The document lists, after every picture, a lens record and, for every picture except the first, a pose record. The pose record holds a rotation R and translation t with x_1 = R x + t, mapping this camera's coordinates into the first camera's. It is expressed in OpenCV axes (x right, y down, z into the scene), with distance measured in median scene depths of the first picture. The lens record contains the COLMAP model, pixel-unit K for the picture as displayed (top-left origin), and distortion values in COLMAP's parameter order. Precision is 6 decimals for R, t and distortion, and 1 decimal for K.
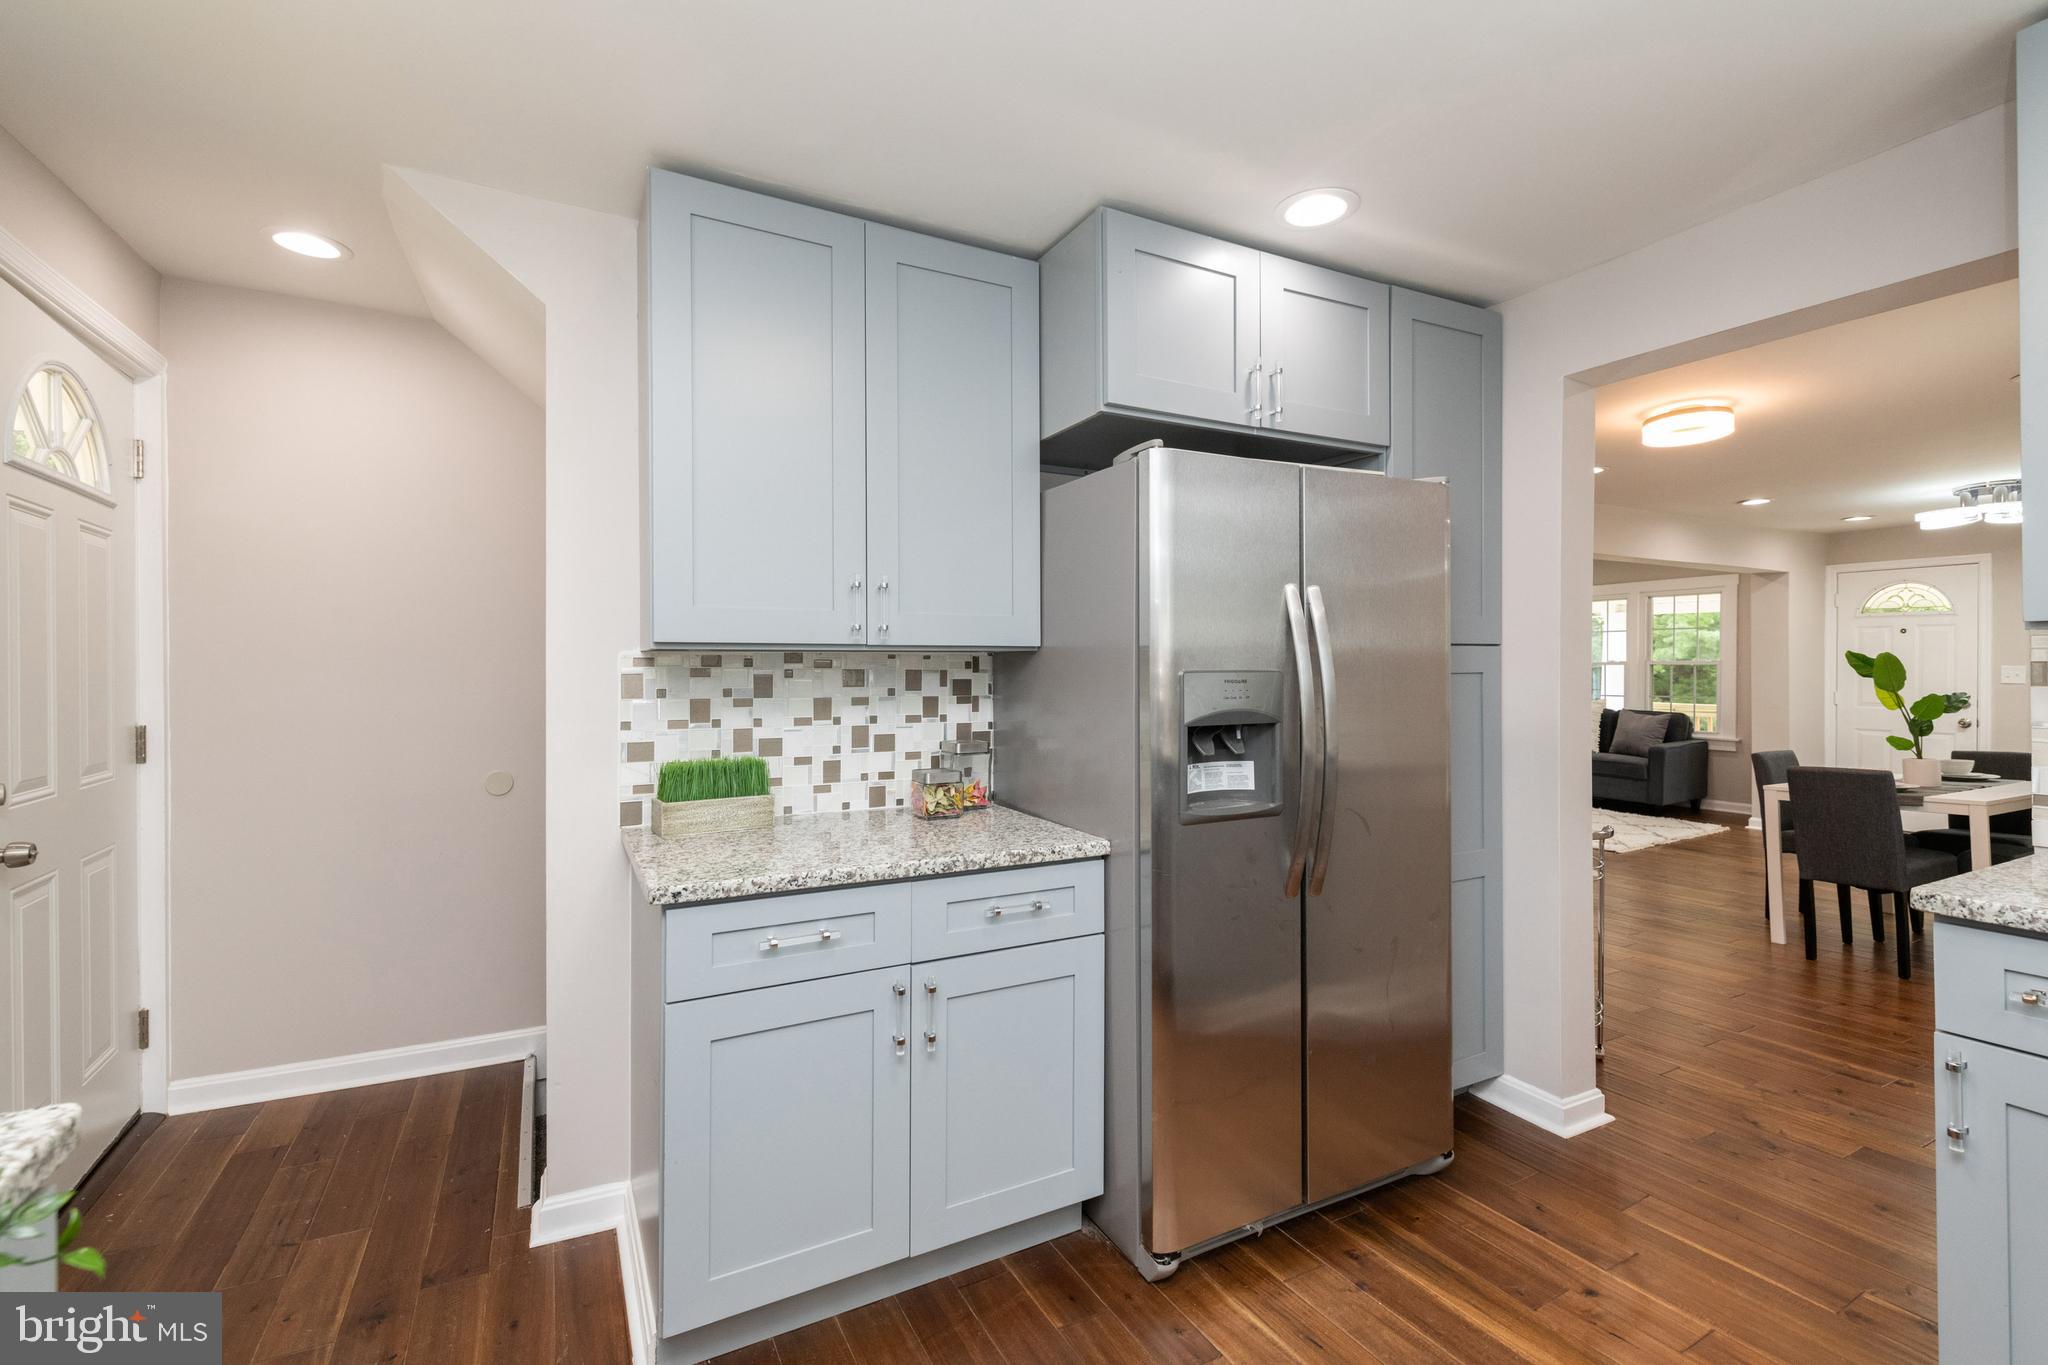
lens RADIAL K [[887.4, 0, 1024.0], [0, 887.4, 682.5], [0, 0, 1]] dist [-0.006561, -0.000176]
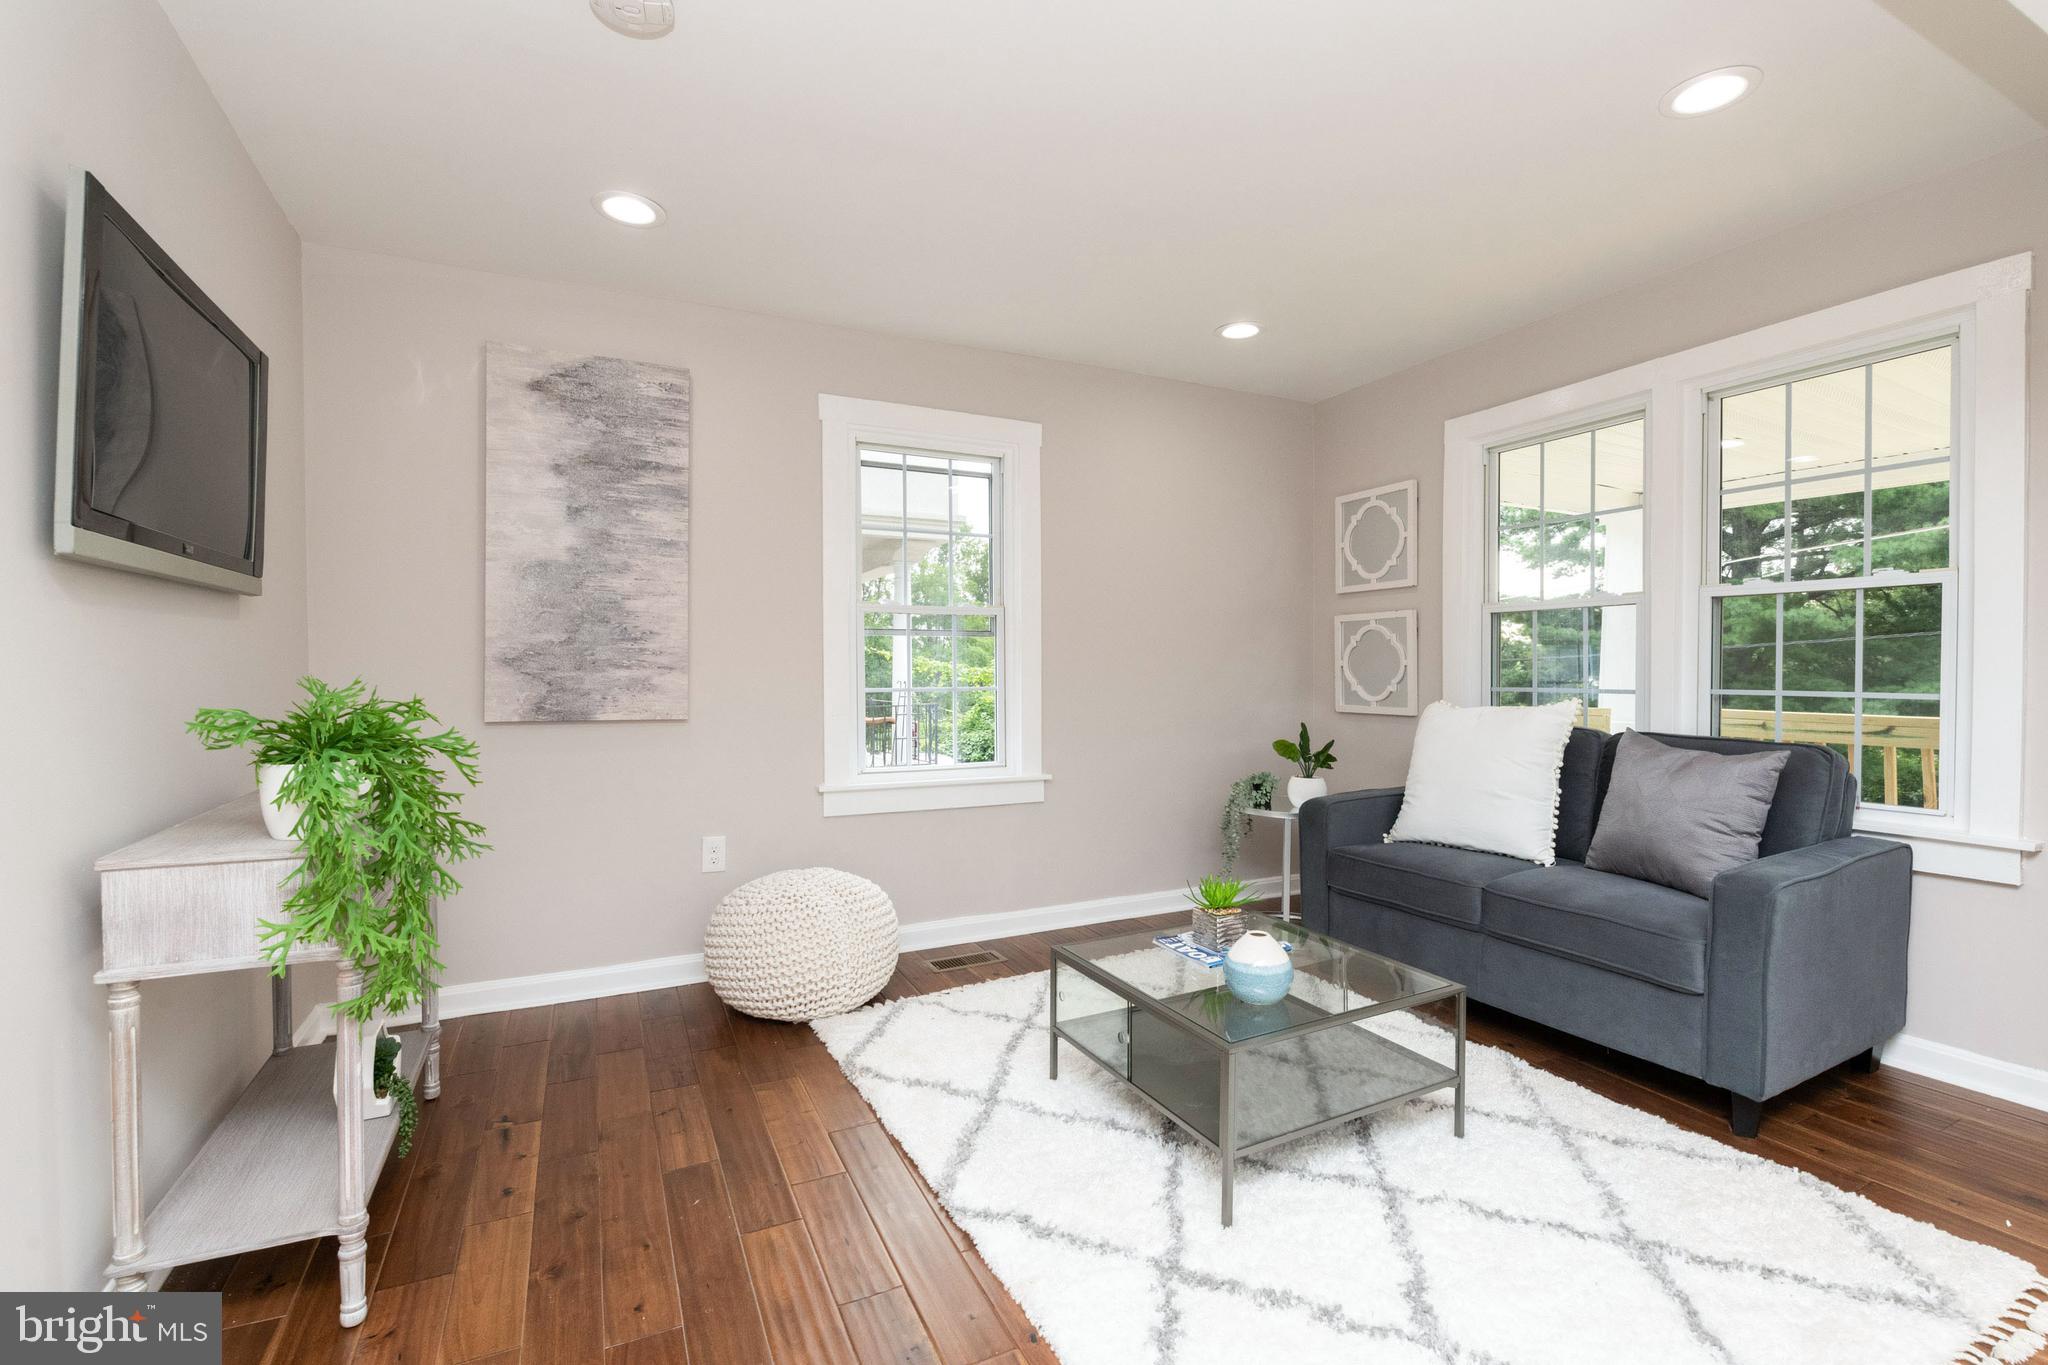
lens RADIAL K [[899.3, 0, 1024.6], [0, 899.3, 689.8], [0, 0, 1]] dist [-0.010979, -0.000049]
pose [[0.999516, 0.000515, -0.031120, 0.482237], [-0.000418, 0.999995, 0.003122, 0.014186], [0.031122, -0.003107, 0.999511, 0.688558]]
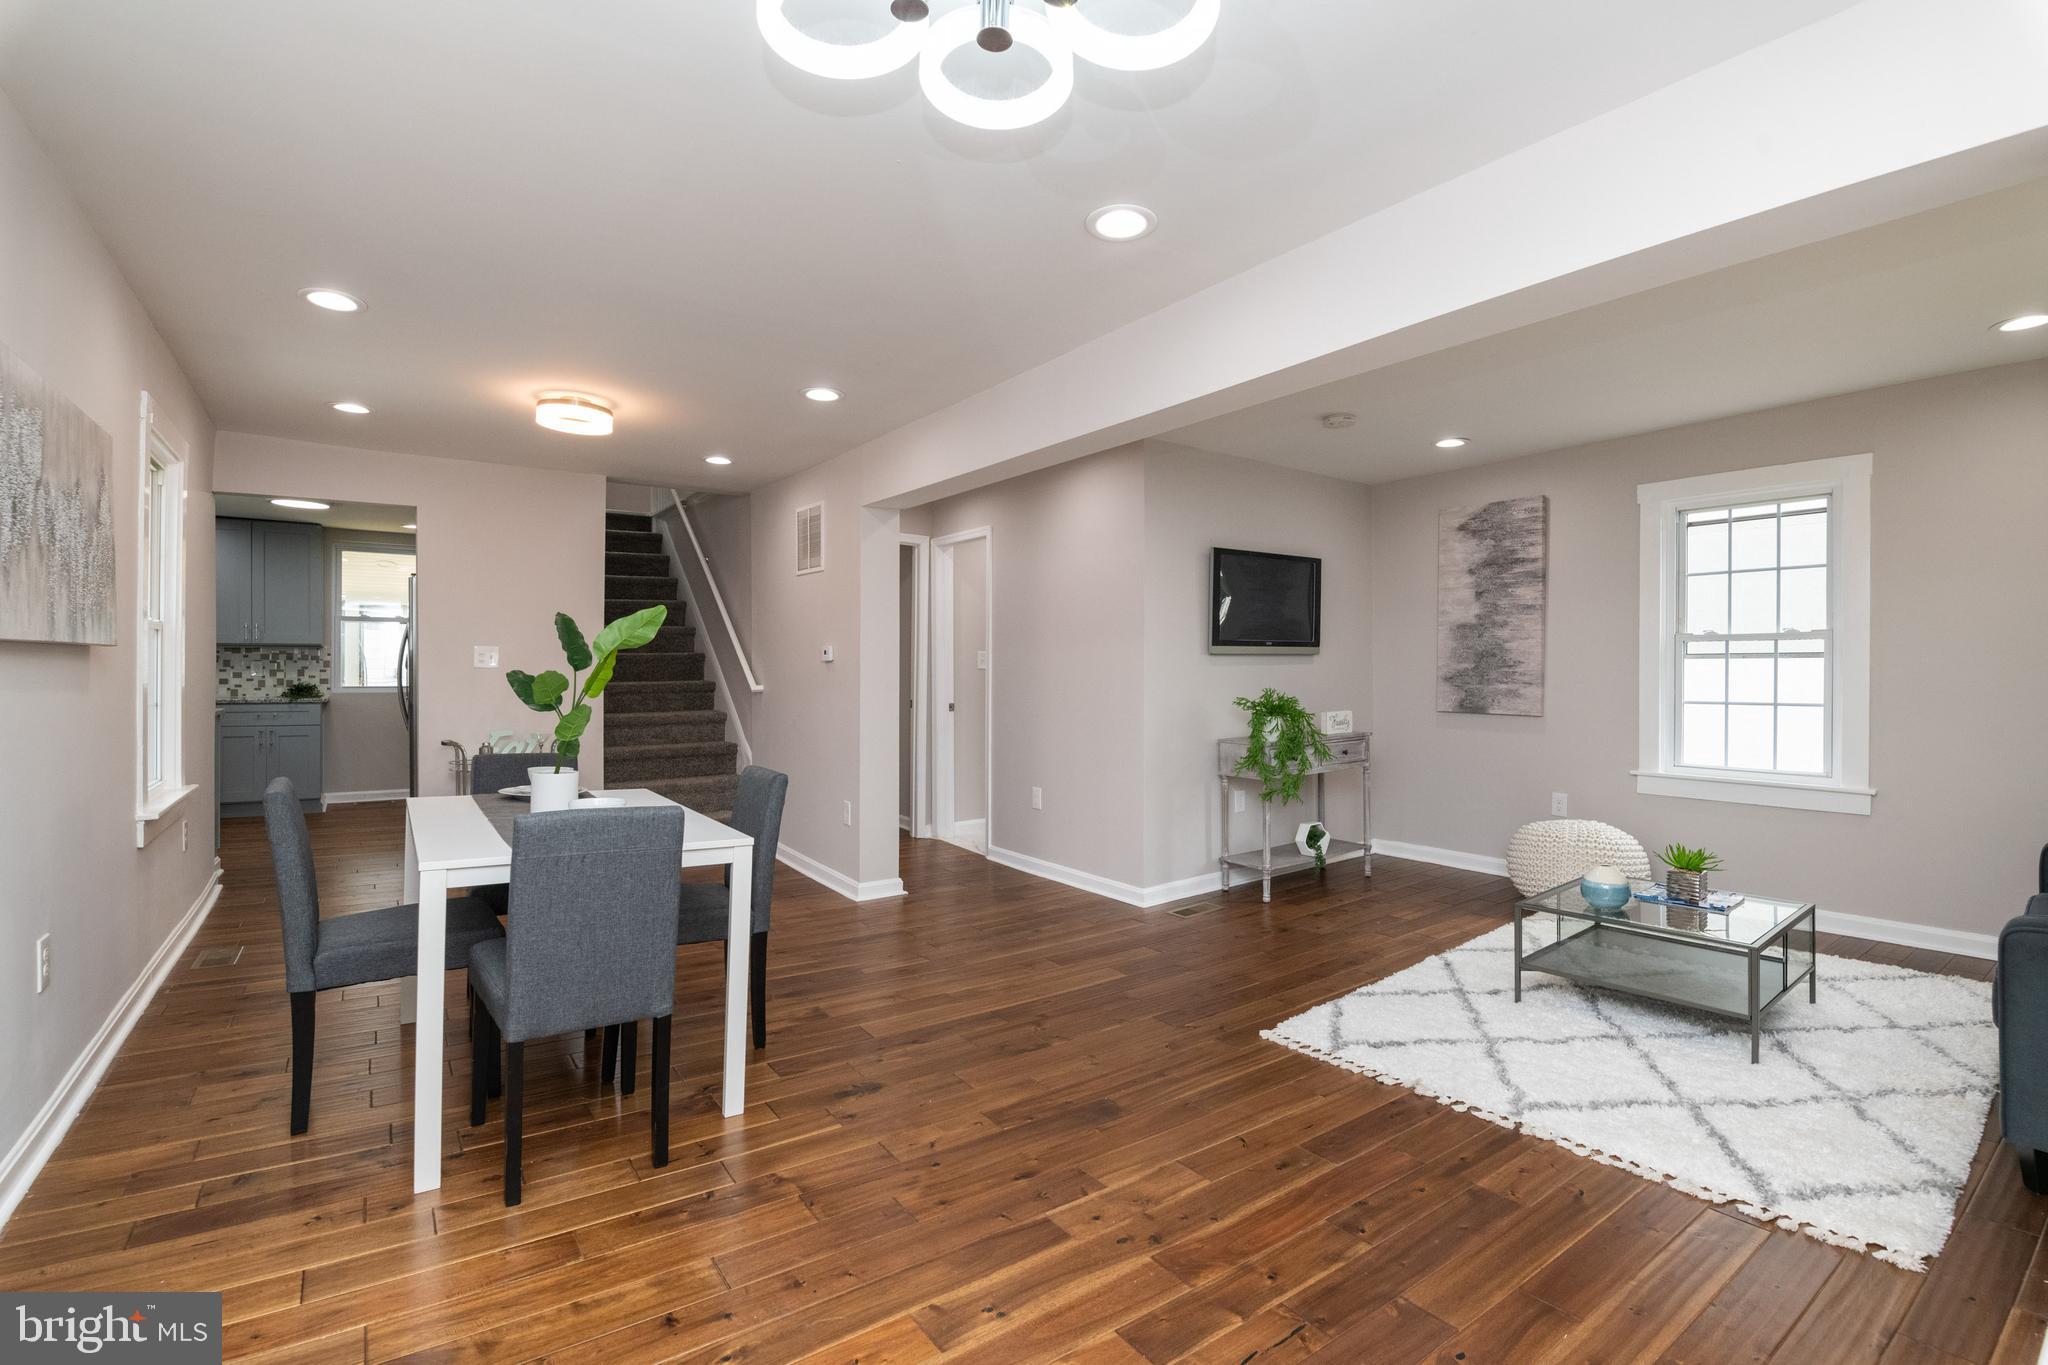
lens RADIAL K [[911.4, 0, 1024.0], [0, 911.4, 682.5], [0, 0, 1]] dist [-0.025215, -0.000323]
pose [[0.131685, 0.011260, -0.991228, 0.887813], [-0.017862, 0.999800, 0.008985, 0.006130], [0.991131, 0.016522, 0.131860, 0.640065]]
